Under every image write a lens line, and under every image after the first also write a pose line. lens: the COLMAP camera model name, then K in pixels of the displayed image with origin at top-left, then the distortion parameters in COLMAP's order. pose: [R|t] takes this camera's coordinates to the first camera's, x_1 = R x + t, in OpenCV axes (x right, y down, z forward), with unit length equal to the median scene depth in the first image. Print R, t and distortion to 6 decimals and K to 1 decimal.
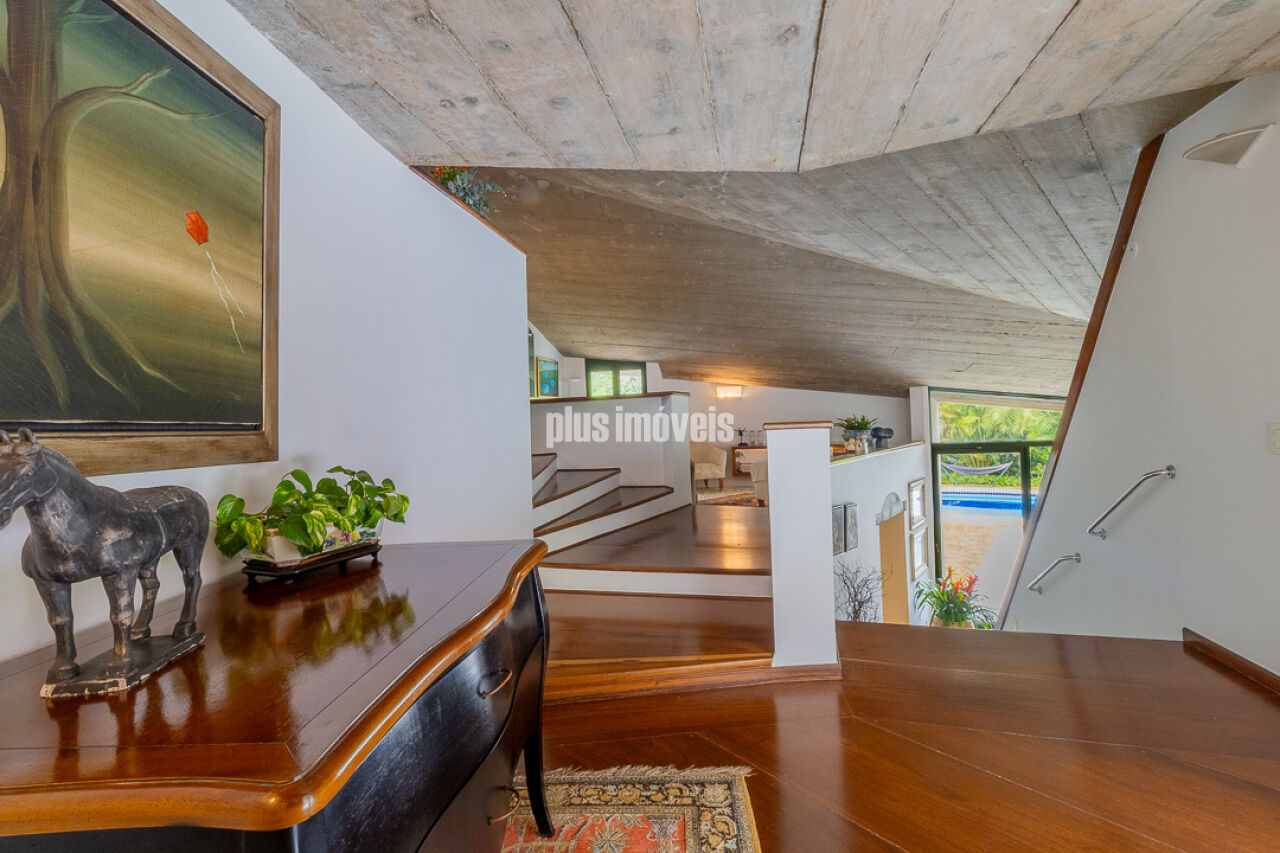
lens RADIAL K [[586.7, 0, 641.7], [0, 586.7, 413.5], [0, 0, 1]] dist [0.001958, 0.000156]
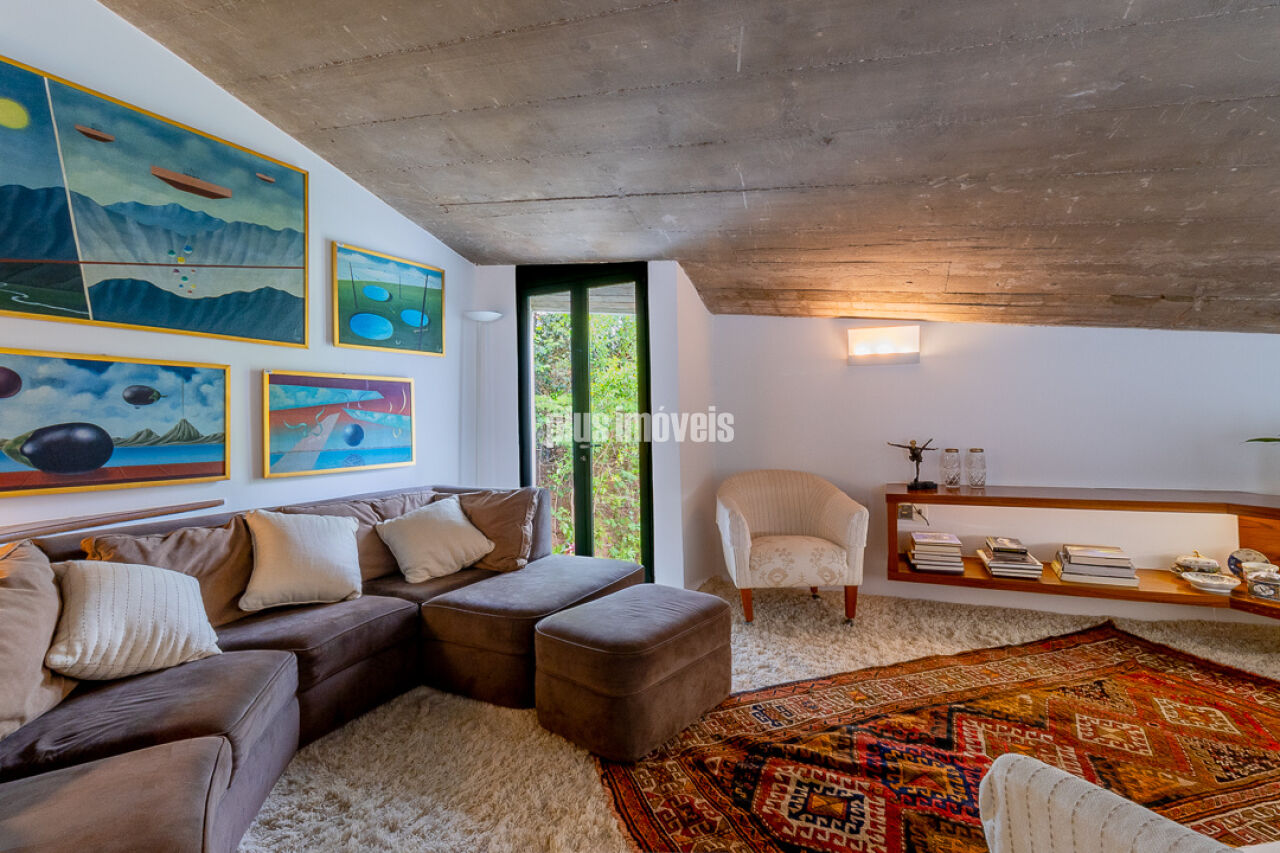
lens RADIAL K [[586.7, 0, 641.7], [0, 586.7, 413.5], [0, 0, 1]] dist [0.001958, 0.000156]
pose [[0.961528, 0.014653, -0.274317, 0.117455], [-0.015049, 0.999887, 0.000661, 0.012235], [0.274296, 0.003492, 0.961639, 0.676469]]
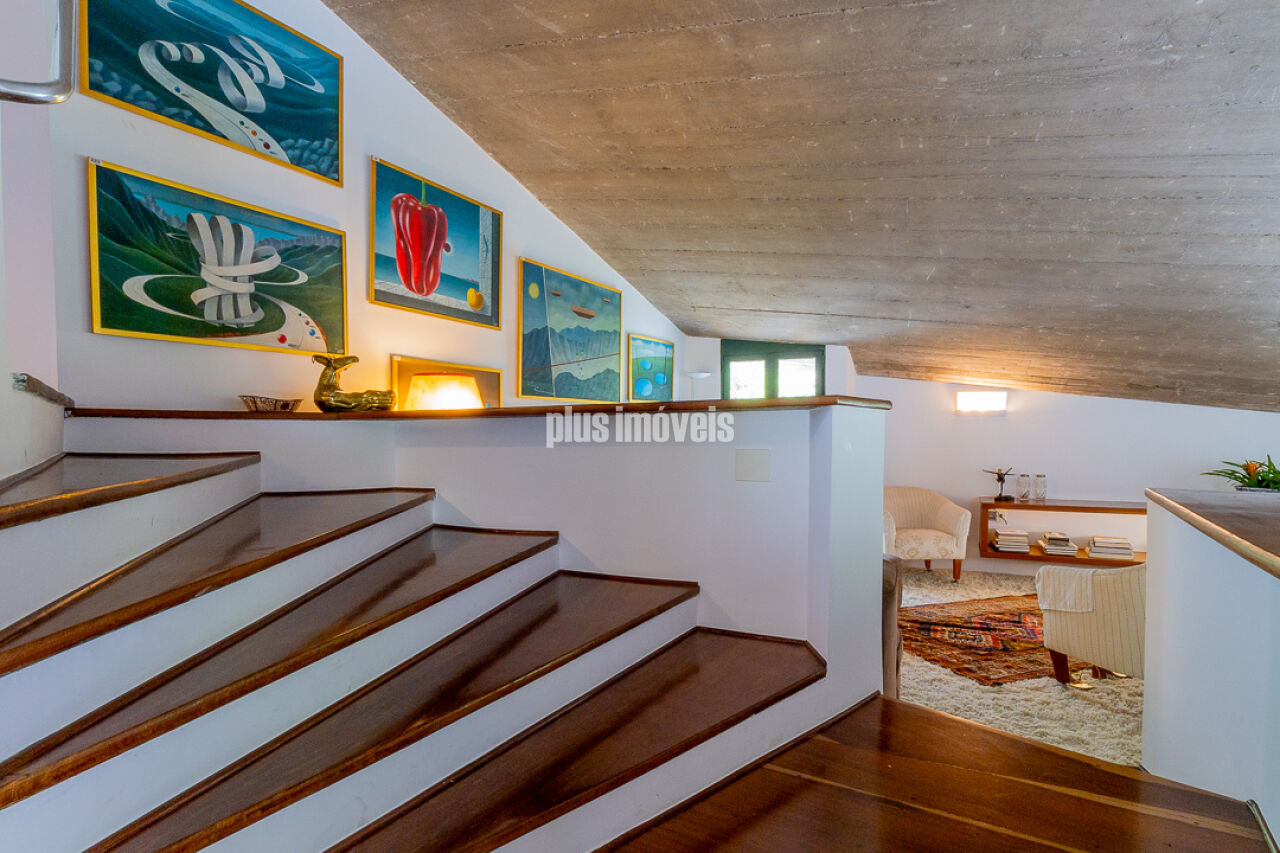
lens RADIAL K [[673.0, 0, 658.3], [0, 673.0, 458.2], [0, 0, 1]] dist [0.001943, -0.000587]
pose [[0.960545, 0.047241, -0.274085, 0.037535], [-0.032207, 0.997732, 0.059098, -0.012402], [0.276255, -0.047939, 0.959888, 0.347647]]
